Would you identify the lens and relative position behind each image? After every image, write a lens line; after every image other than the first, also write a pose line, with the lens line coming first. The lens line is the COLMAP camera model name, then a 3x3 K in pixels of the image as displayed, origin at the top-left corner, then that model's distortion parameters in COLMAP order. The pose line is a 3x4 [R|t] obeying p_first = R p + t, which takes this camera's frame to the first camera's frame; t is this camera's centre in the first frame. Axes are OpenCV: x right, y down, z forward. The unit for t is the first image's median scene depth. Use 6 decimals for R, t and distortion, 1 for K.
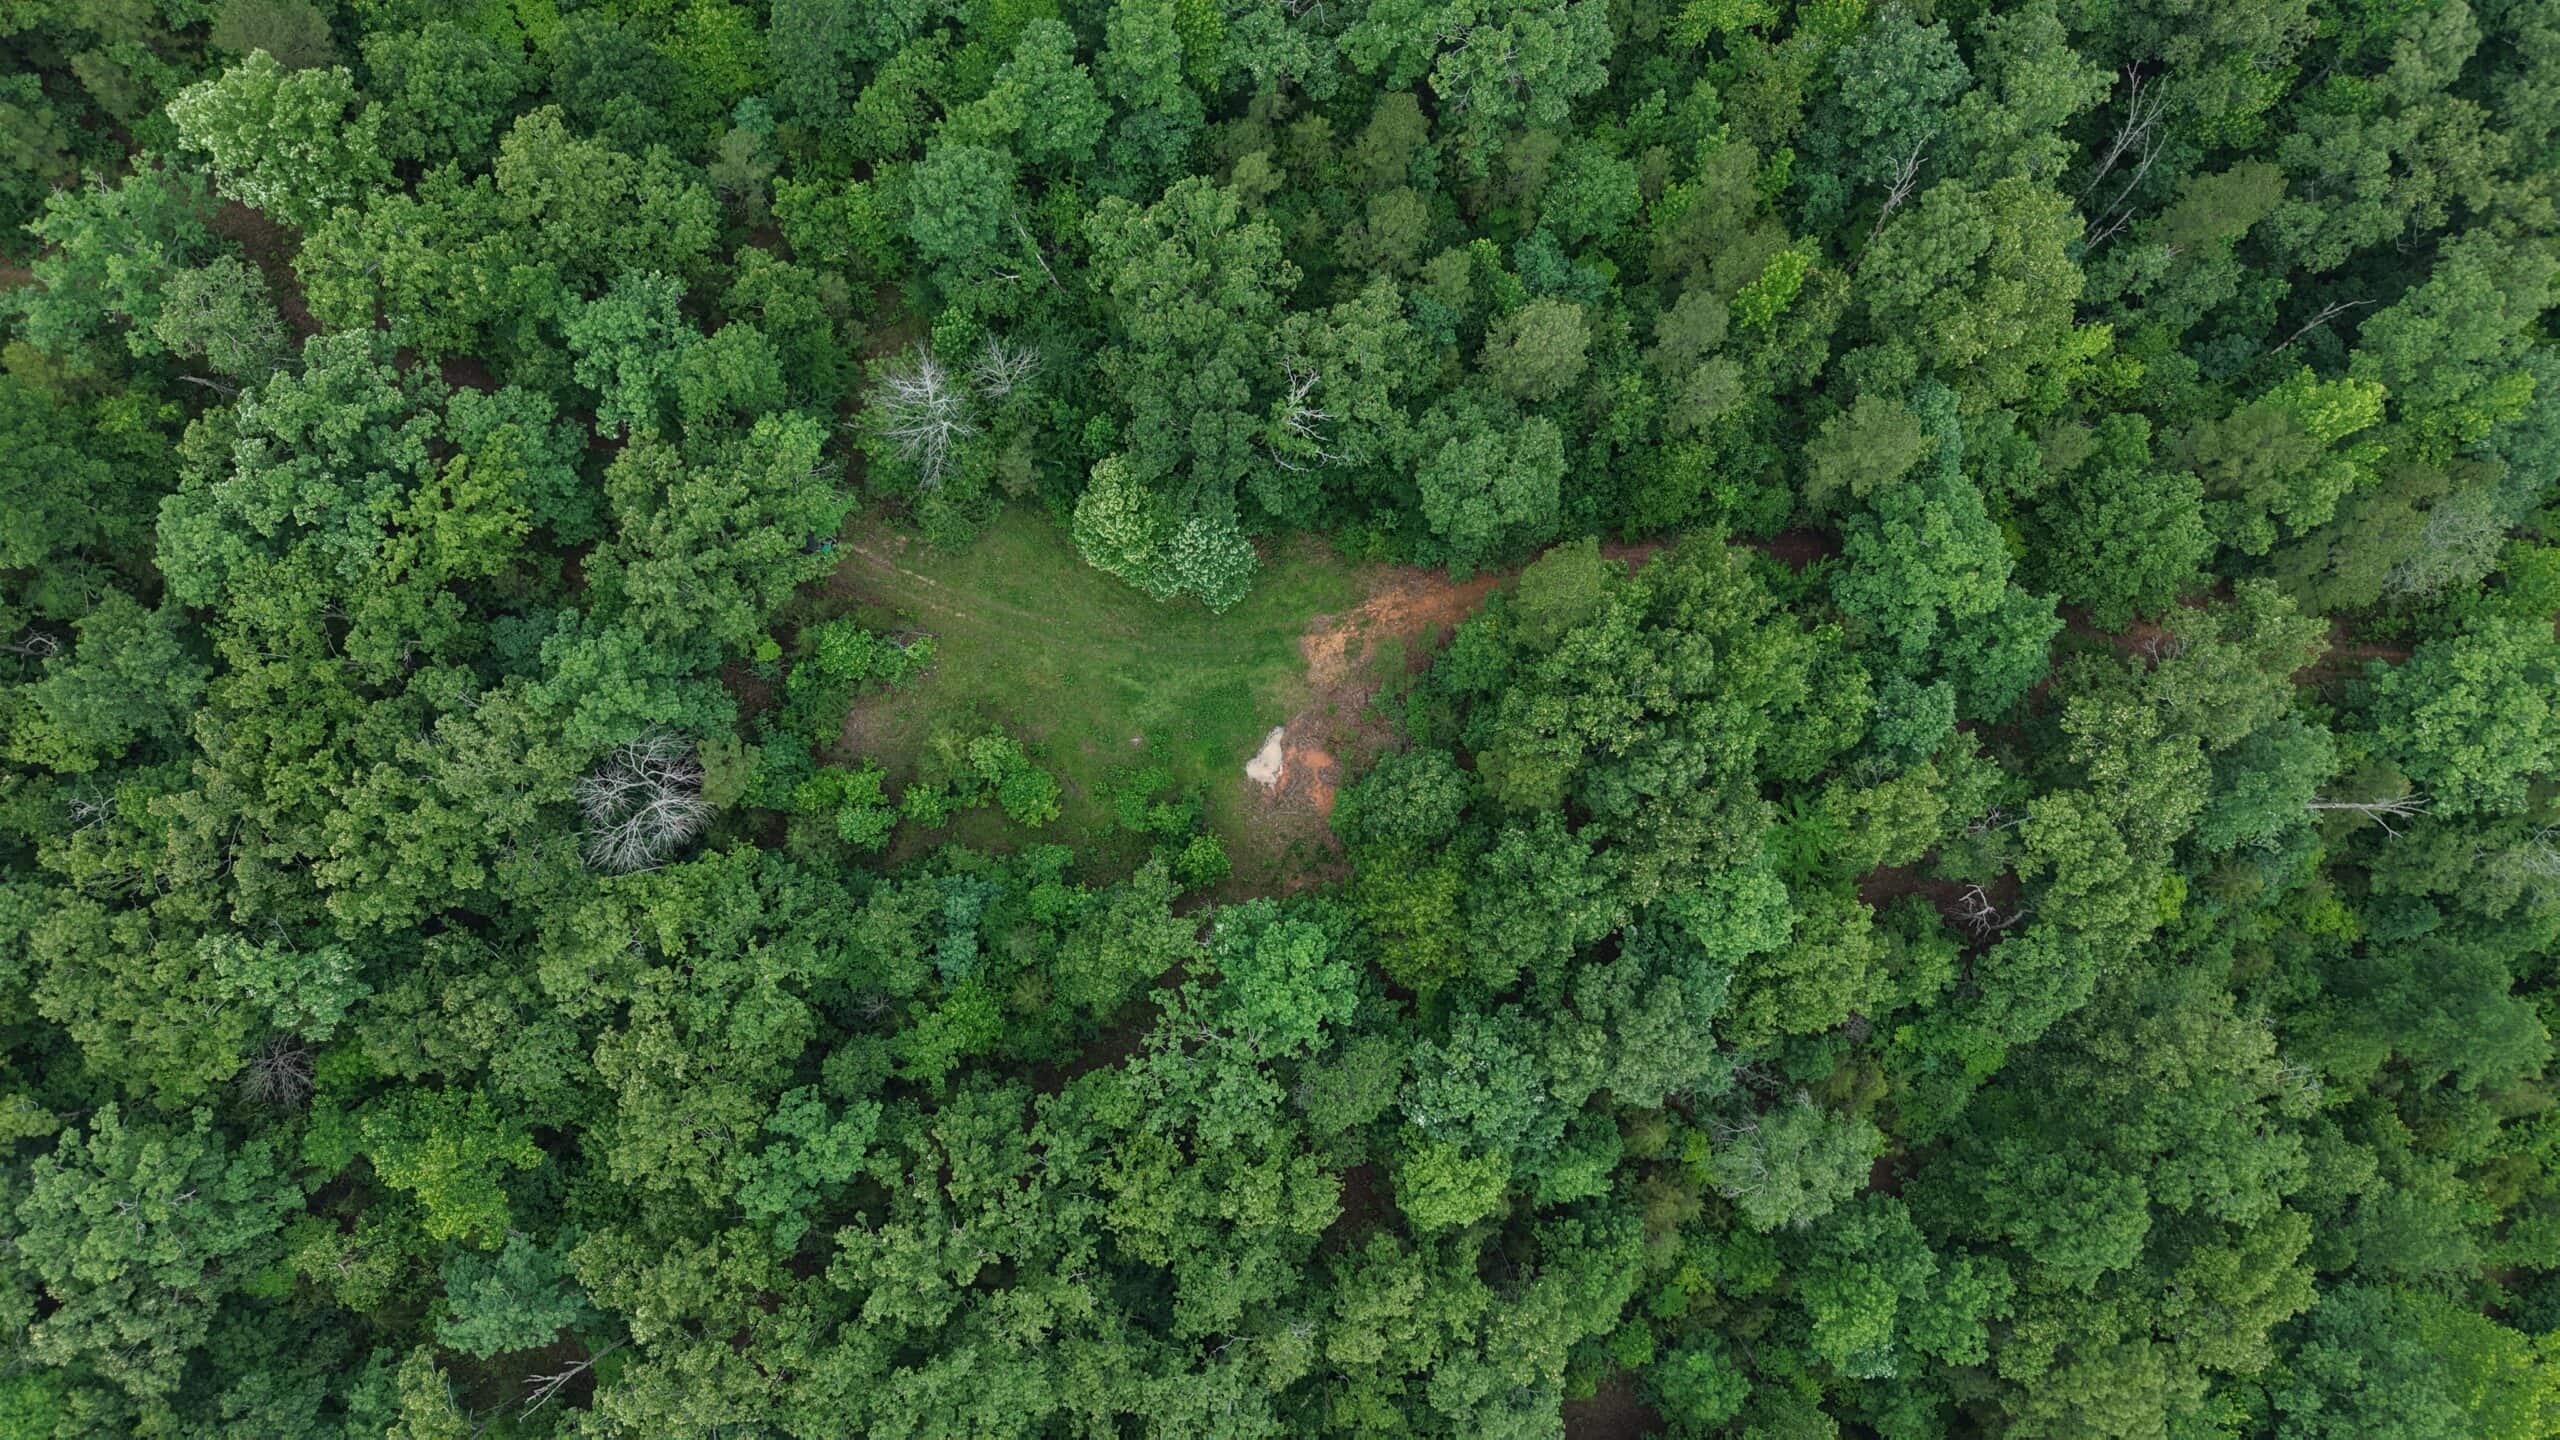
lens RADIAL K [[1702.2, 0, 1277.6], [0, 1702.2, 723.7], [0, 0, 1]] dist [0.033927, -0.046019]
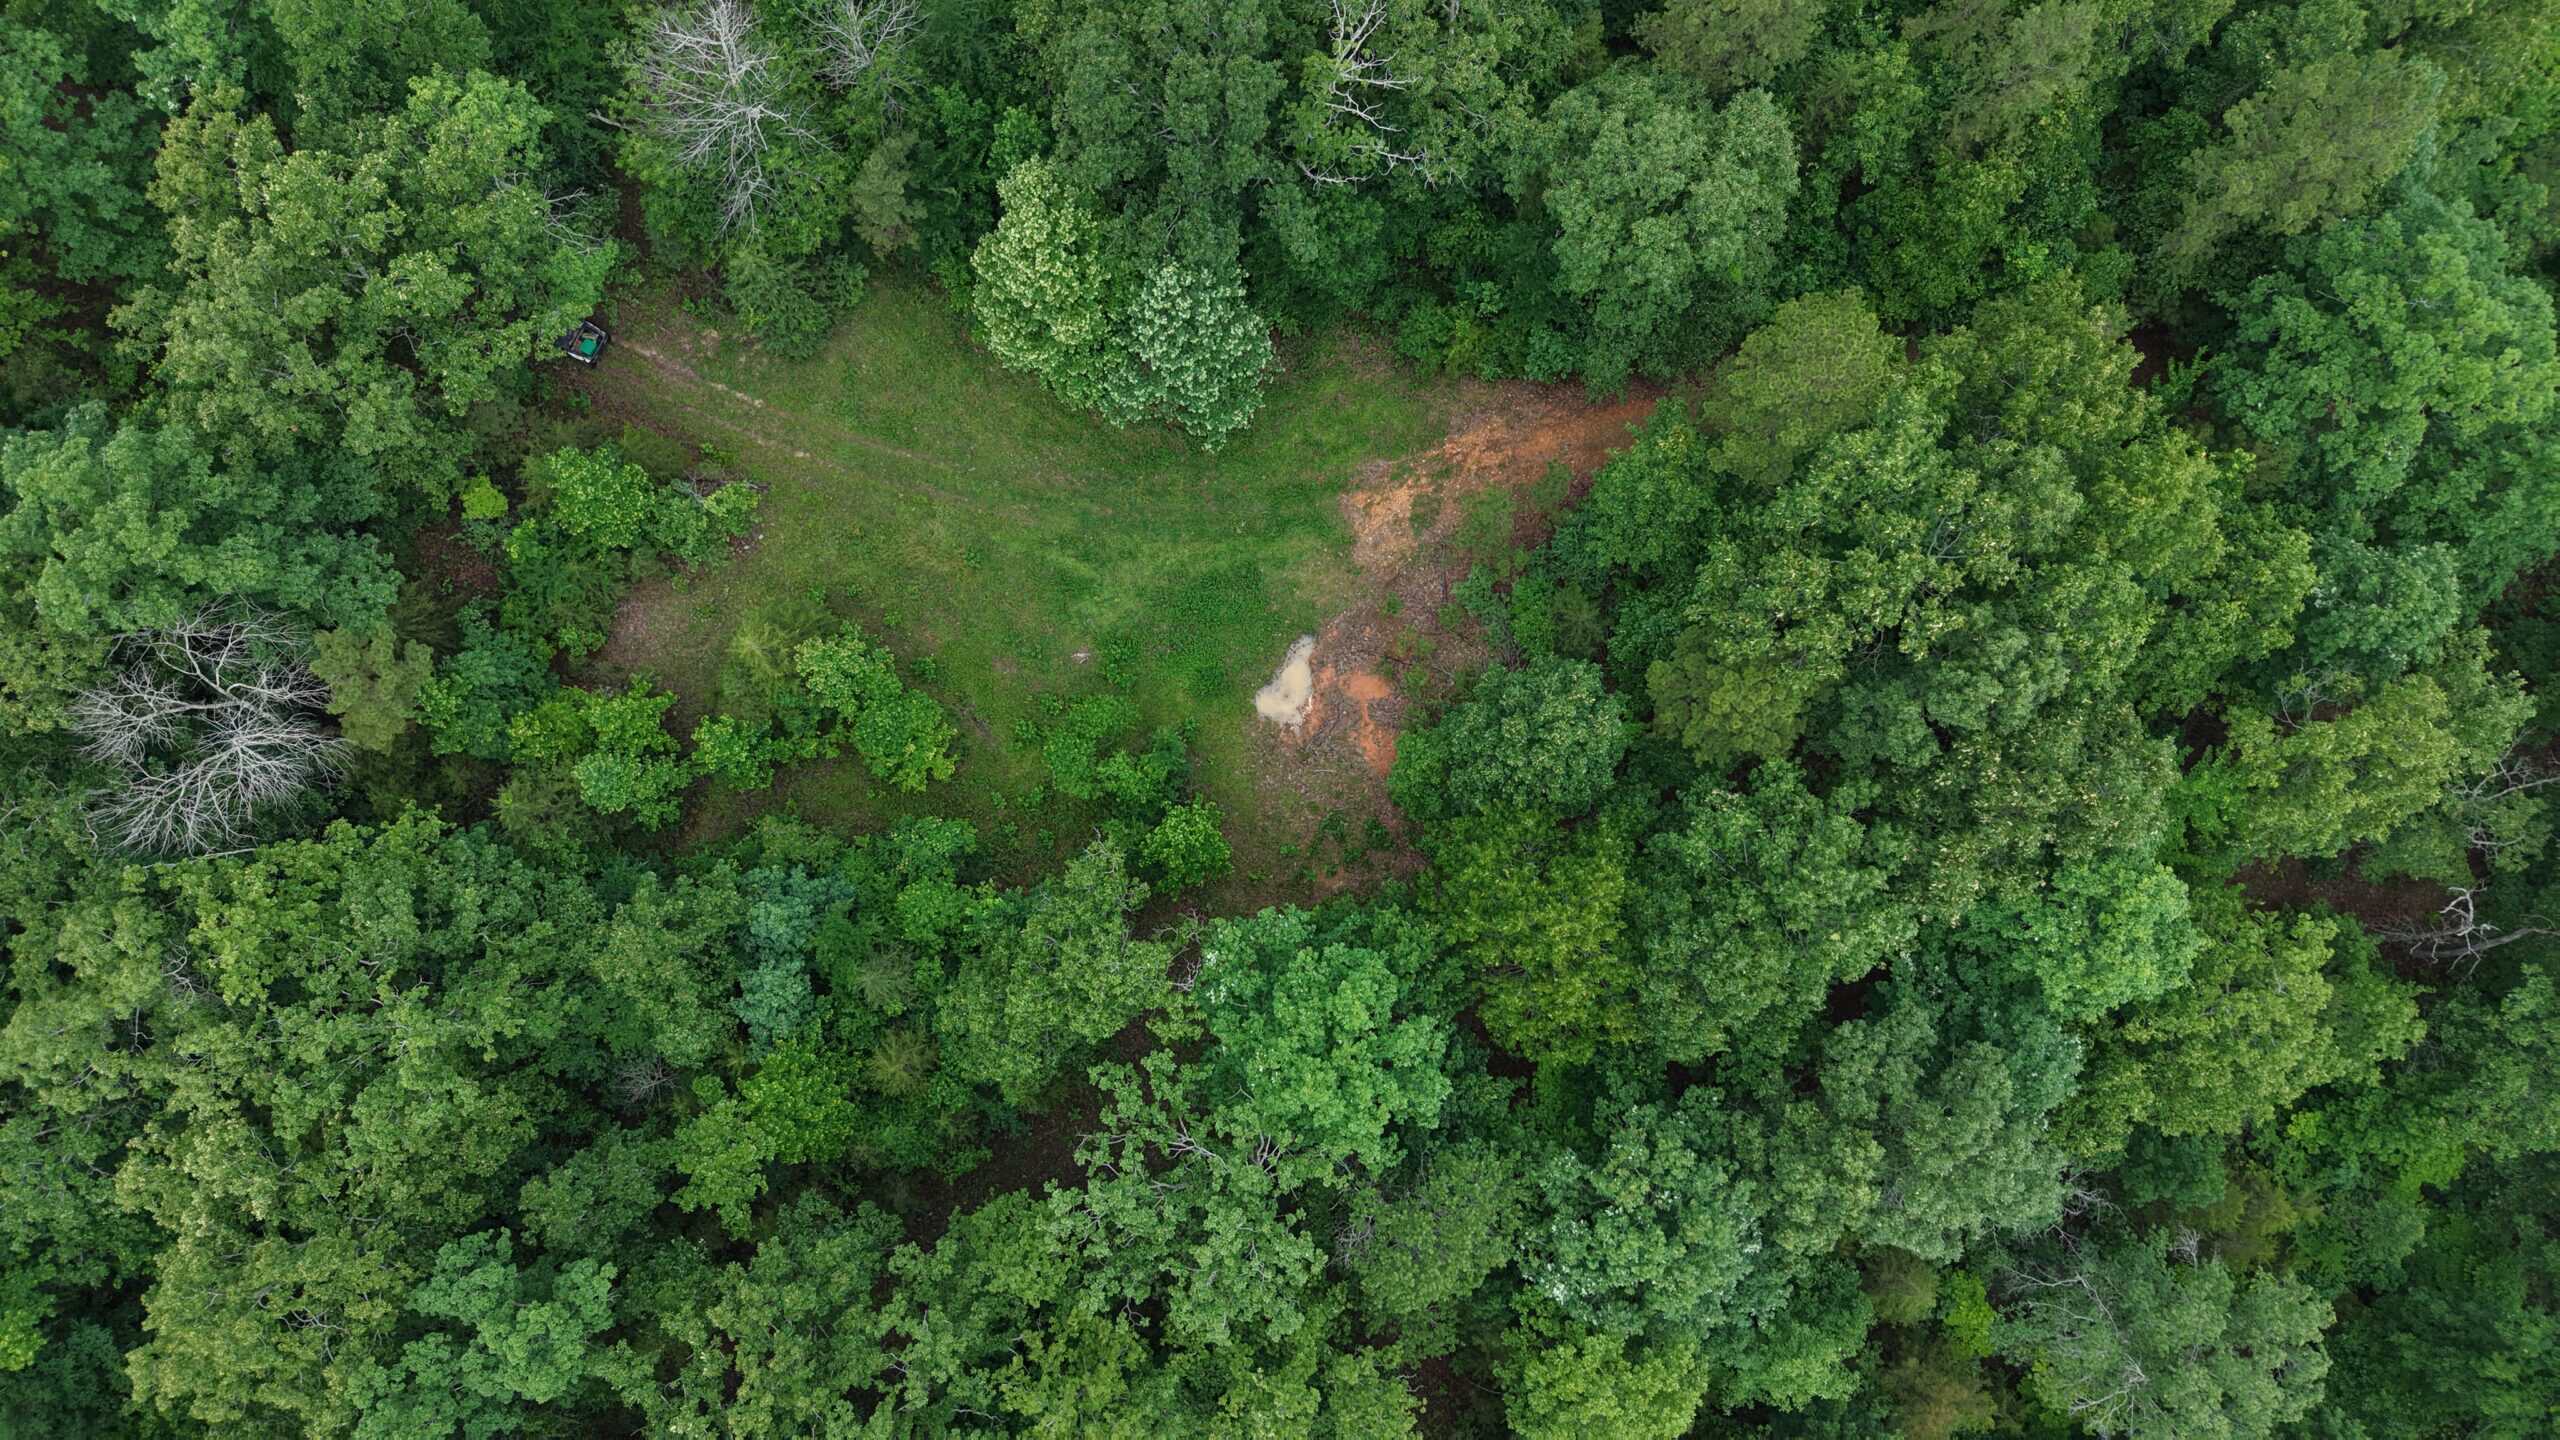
lens RADIAL K [[1702.2, 0, 1278.1], [0, 1702.2, 726.3], [0, 0, 1]] dist [0.033927, -0.046019]
pose [[0.999993, 0.003642, 0.000428, -0.011443], [-0.003642, 0.999993, -0.000195, 0.040382], [-0.000429, 0.000193, 1.000000, 0.412133]]
